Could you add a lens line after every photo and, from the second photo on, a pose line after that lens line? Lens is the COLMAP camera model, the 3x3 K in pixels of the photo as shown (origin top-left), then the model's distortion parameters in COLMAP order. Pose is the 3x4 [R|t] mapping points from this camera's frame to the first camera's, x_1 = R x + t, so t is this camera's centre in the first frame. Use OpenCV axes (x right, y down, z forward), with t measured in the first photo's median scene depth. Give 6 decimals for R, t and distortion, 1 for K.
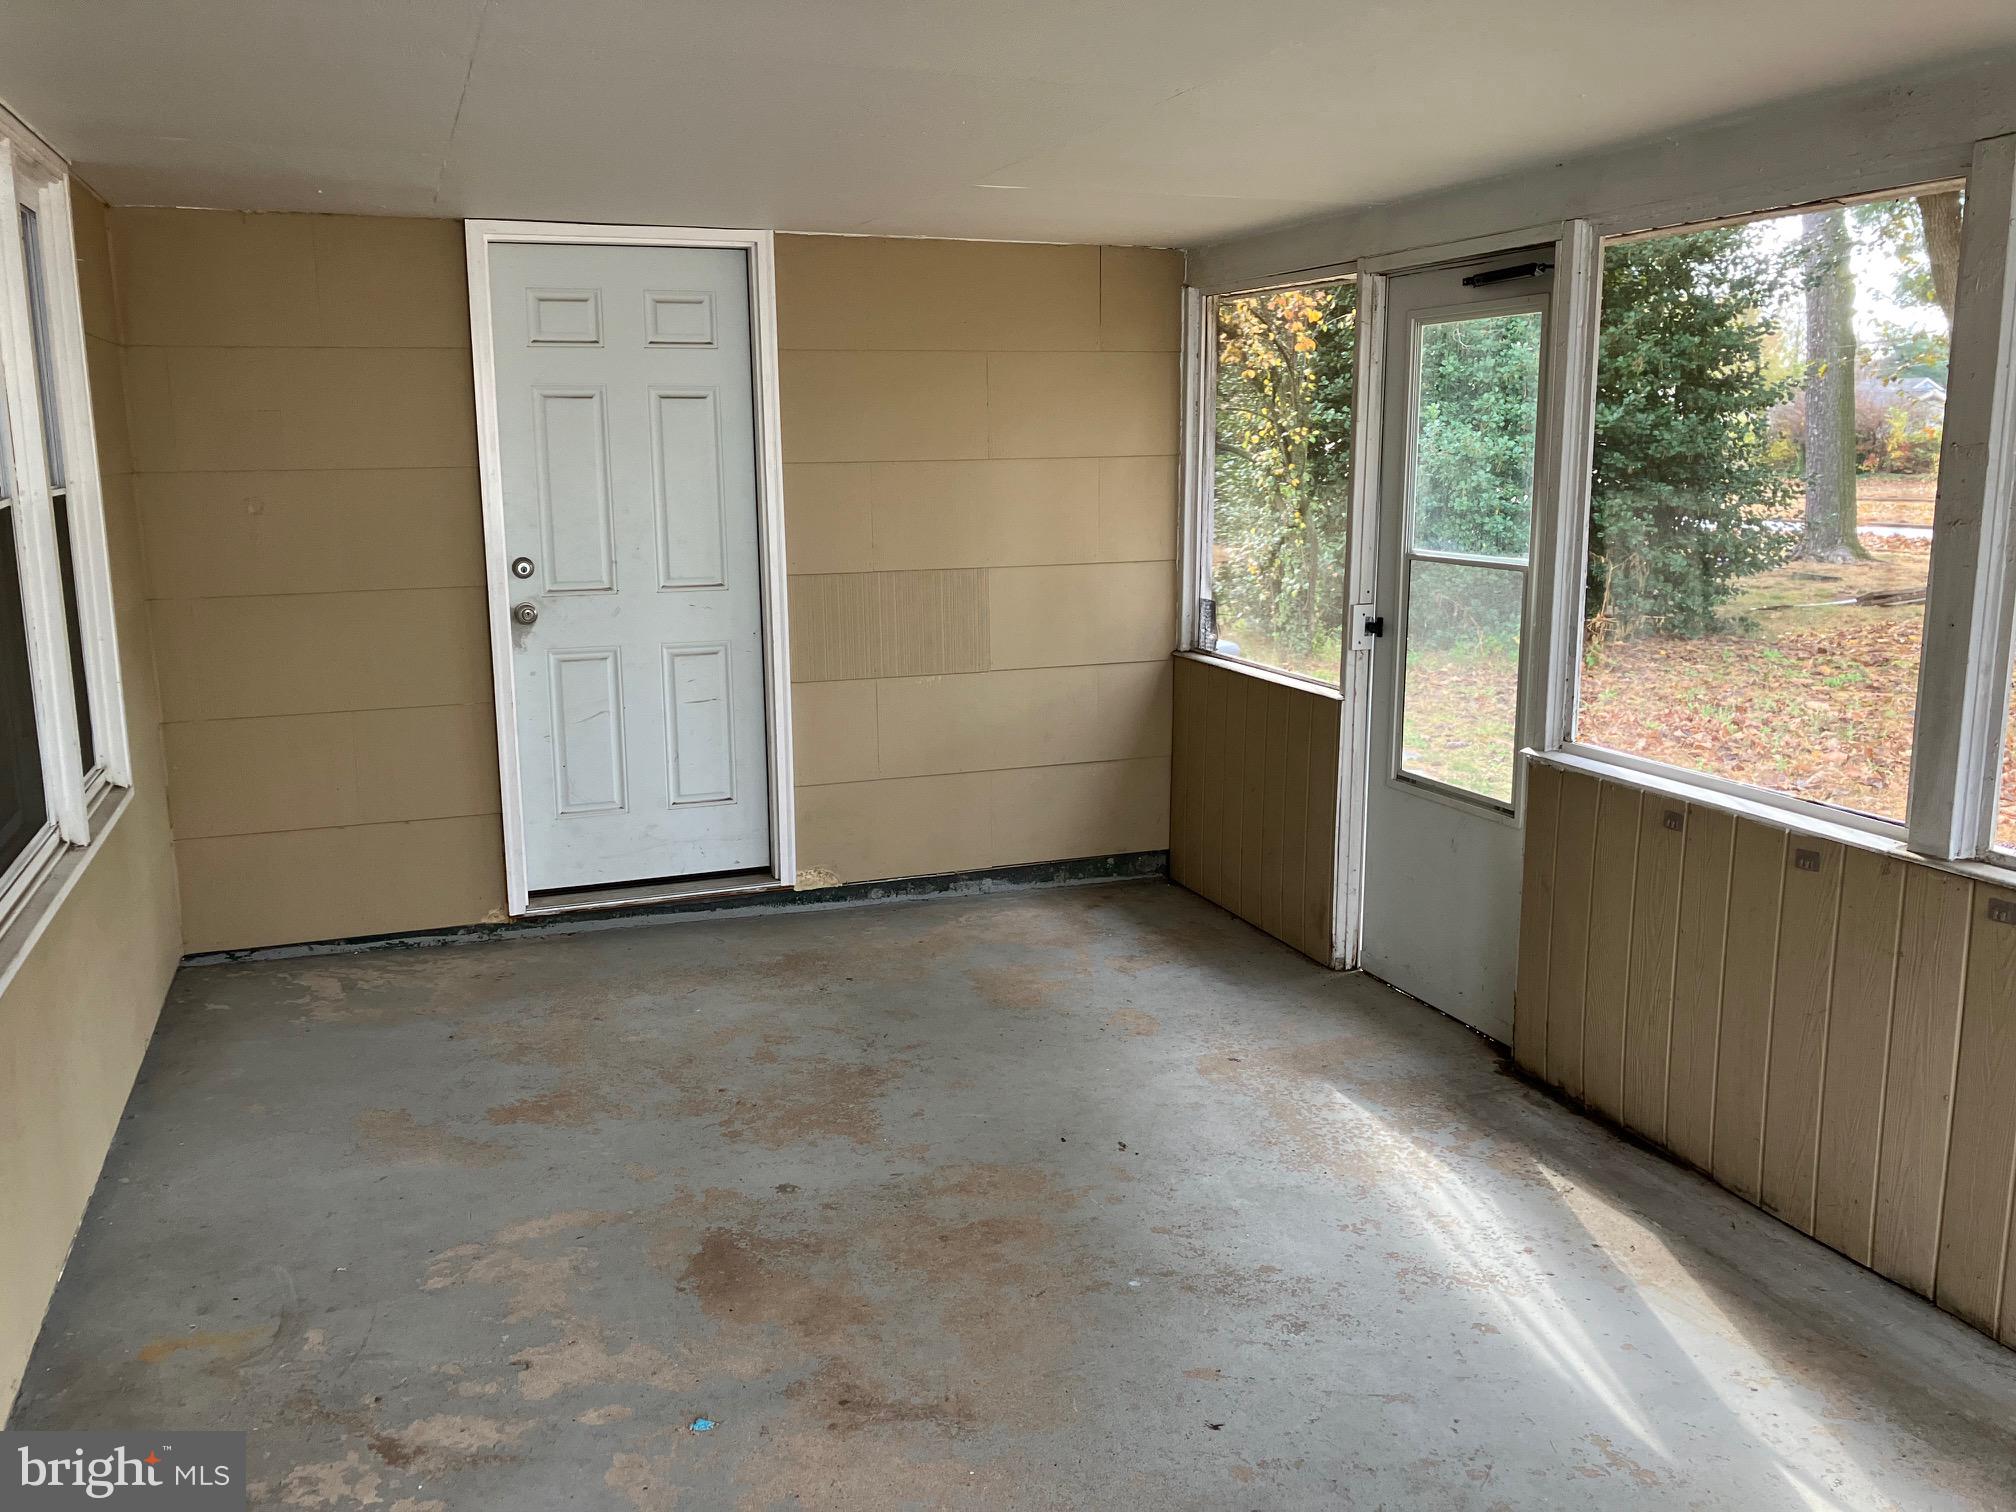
lens RADIAL K [[1694.9, 0, 1005.5], [0, 1694.9, 756.3], [0, 0, 1]] dist [0.041798, -0.014589]
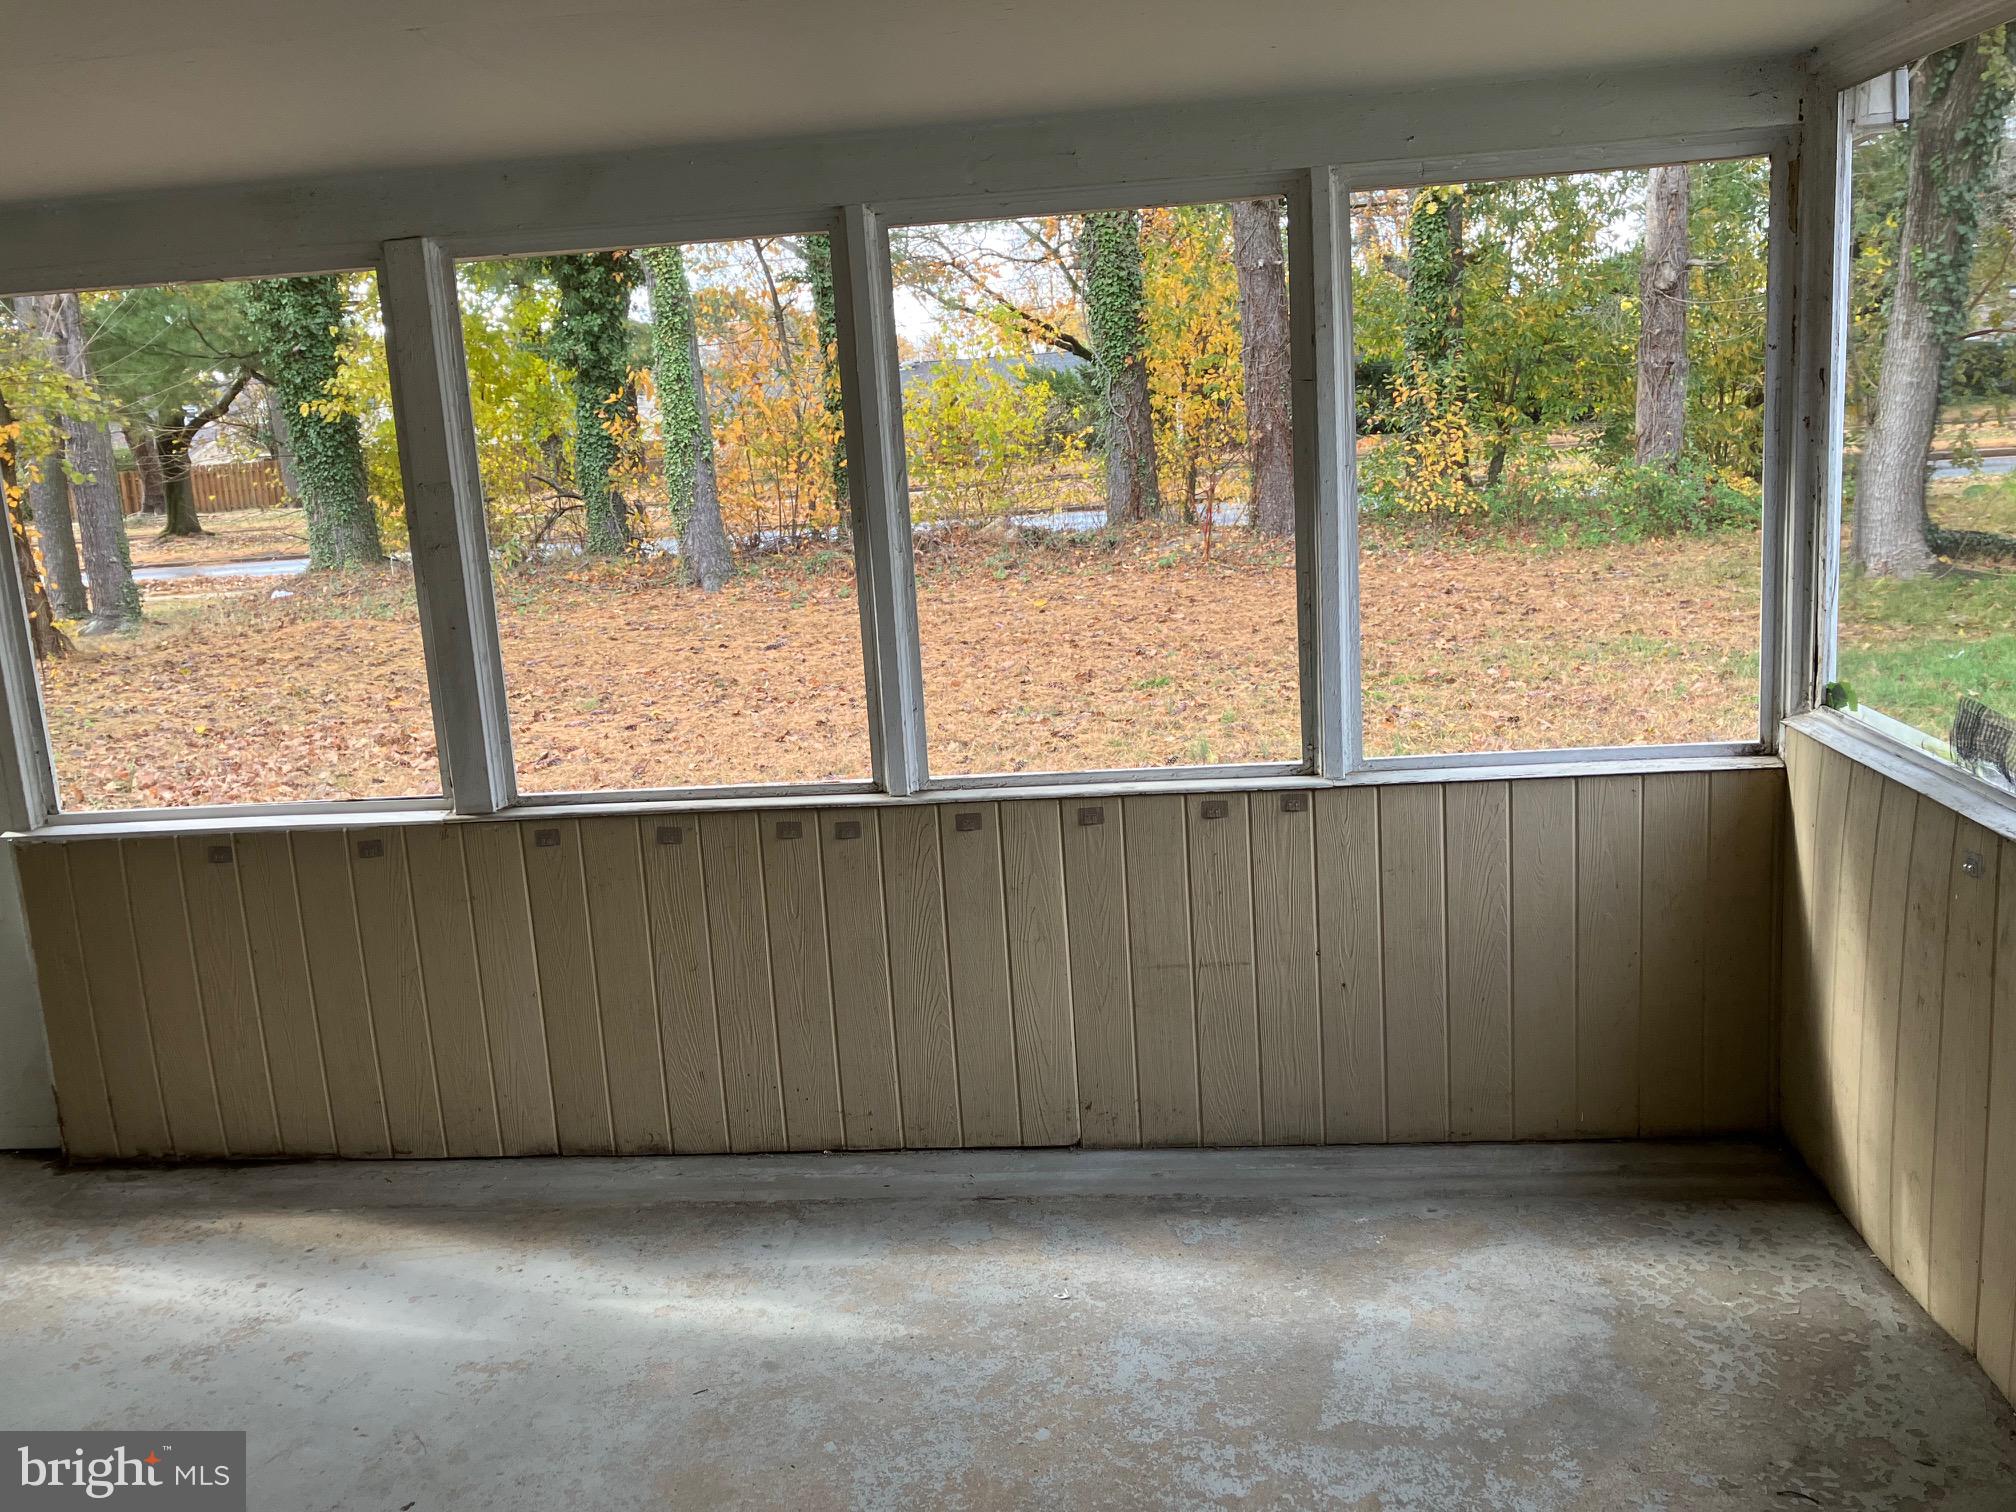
lens RADIAL K [[1694.9, 0, 1003.6], [0, 1694.9, 751.6], [0, 0, 1]] dist [0.041798, -0.014589]
pose [[0.425981, -0.205480, 0.881089, -0.335182], [0.231047, 0.966283, 0.113644, -0.033164], [-0.874733, 0.155162, 0.459093, 0.084536]]
